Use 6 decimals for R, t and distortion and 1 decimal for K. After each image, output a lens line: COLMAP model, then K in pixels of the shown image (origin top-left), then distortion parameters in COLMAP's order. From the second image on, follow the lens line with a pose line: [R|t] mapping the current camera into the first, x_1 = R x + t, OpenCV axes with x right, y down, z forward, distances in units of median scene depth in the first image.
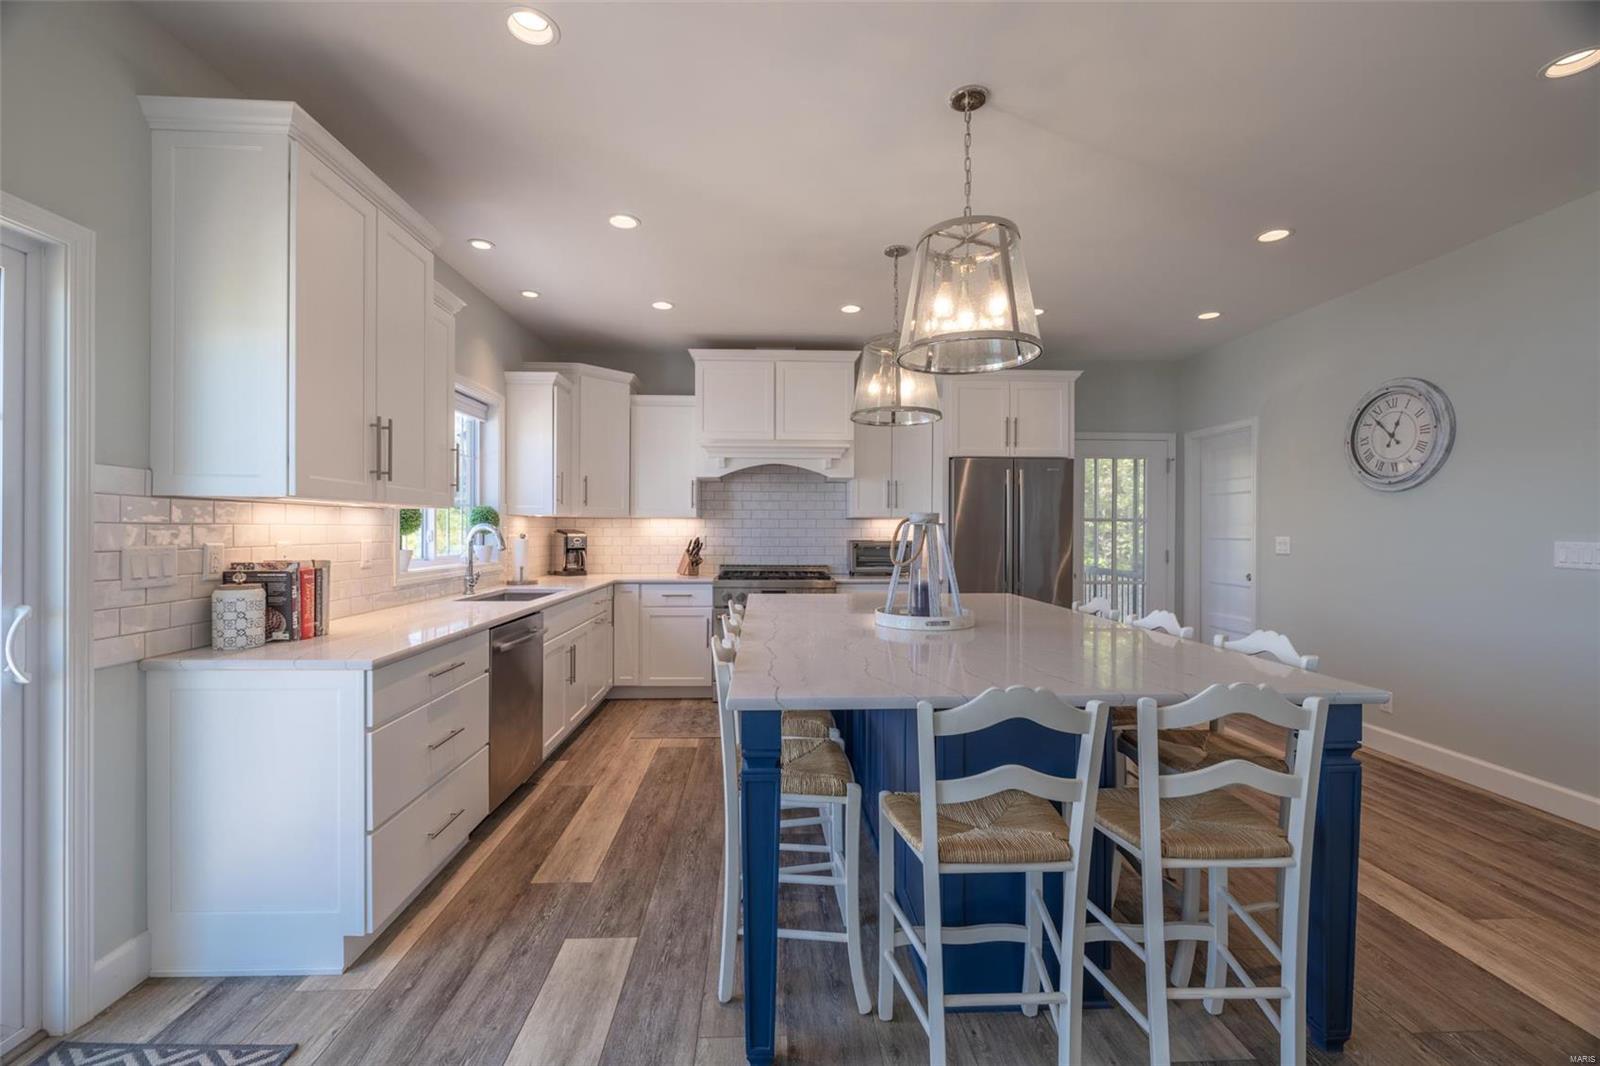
lens RADIAL K [[671.0, 0, 799.5], [0, 671.0, 535.2], [0, 0, 1]] dist [-0.001602, -0.000372]
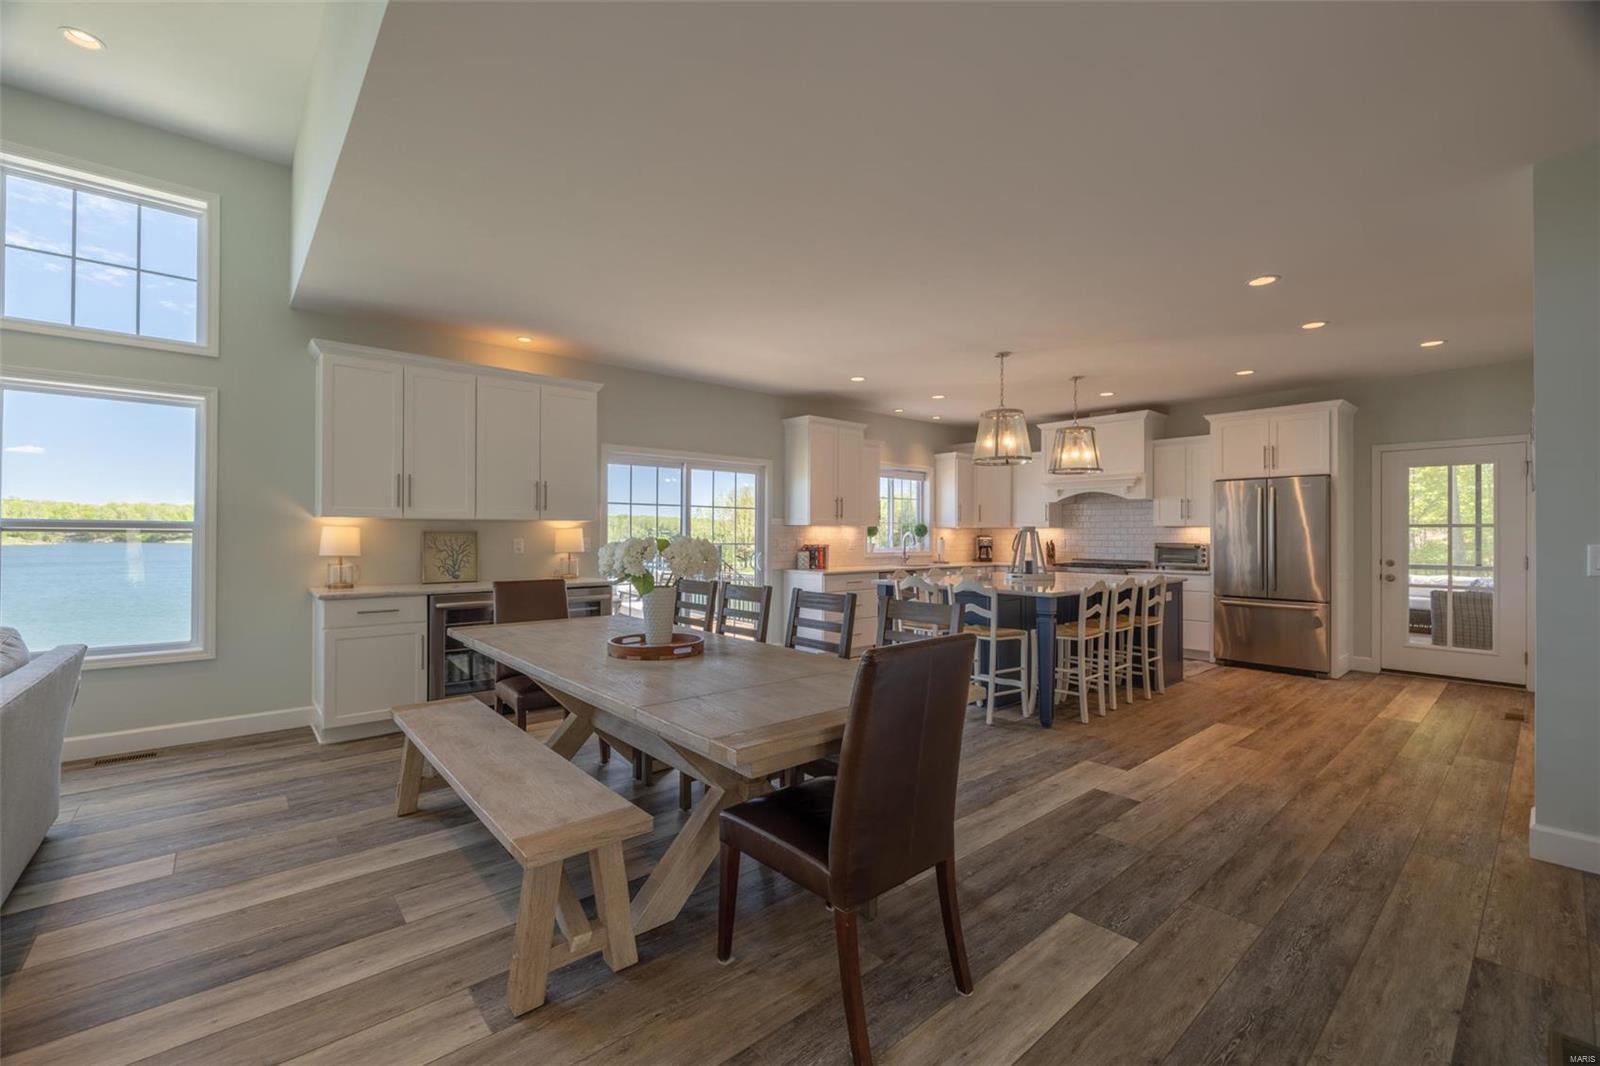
lens RADIAL K [[671.0, 0, 797.2], [0, 671.0, 532.9], [0, 0, 1]] dist [-0.001602, -0.000372]
pose [[0.625861, -0.003491, -0.779927, 1.186566], [-0.007446, 0.999918, -0.010450, 0.012429], [0.779899, 0.012347, 0.625783, -0.762338]]
